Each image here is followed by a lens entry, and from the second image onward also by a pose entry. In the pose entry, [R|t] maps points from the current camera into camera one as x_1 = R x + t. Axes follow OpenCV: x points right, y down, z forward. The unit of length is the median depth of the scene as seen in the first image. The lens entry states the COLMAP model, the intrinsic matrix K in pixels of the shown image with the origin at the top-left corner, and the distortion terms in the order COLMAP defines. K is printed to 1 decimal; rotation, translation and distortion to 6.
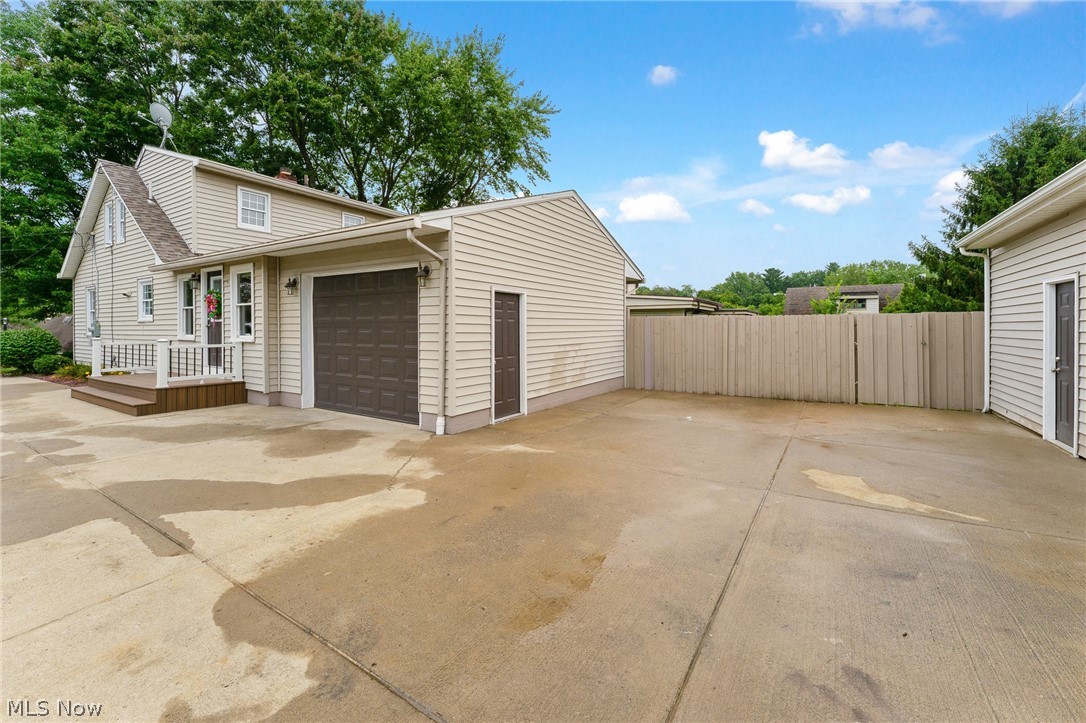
lens RADIAL K [[446.0, 0, 550.3], [0, 446.0, 333.5], [0, 0, 1]] dist [-0.002421, 0.000236]
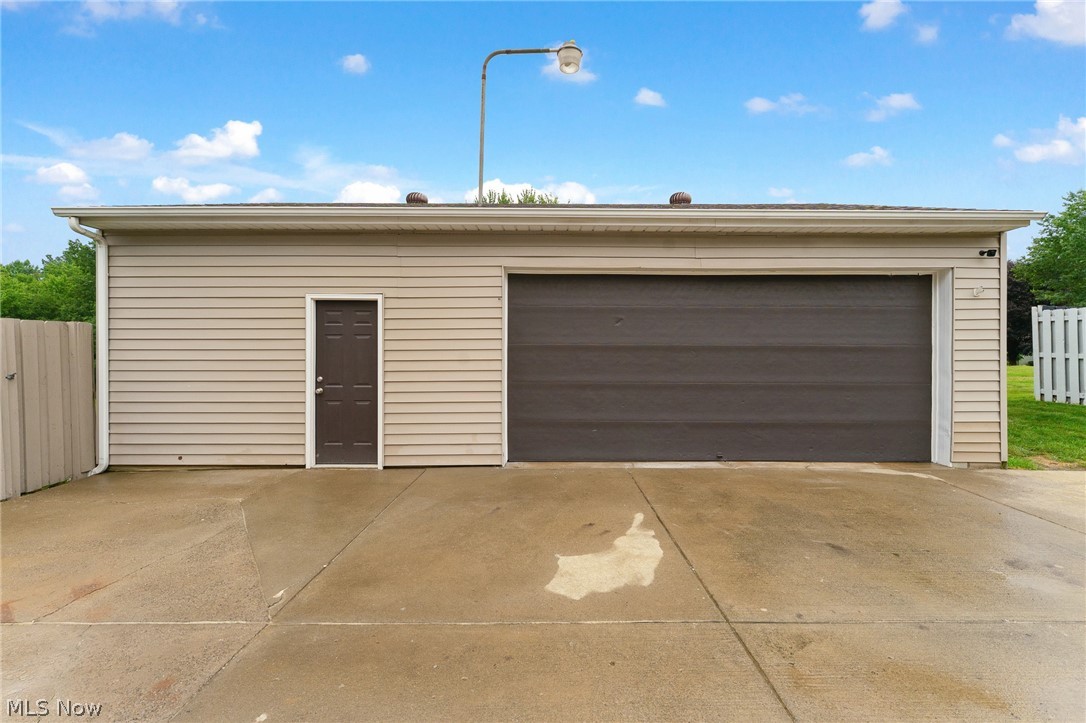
lens RADIAL K [[441.7, 0, 545.9], [0, 441.7, 345.4], [0, 0, 1]] dist [-0.003554, -0.000307]
pose [[-0.524369, -0.004928, 0.851477, 0.046792], [0.013505, 0.999809, 0.014103, -0.012772], [-0.851384, 0.018895, -0.524202, 0.633810]]
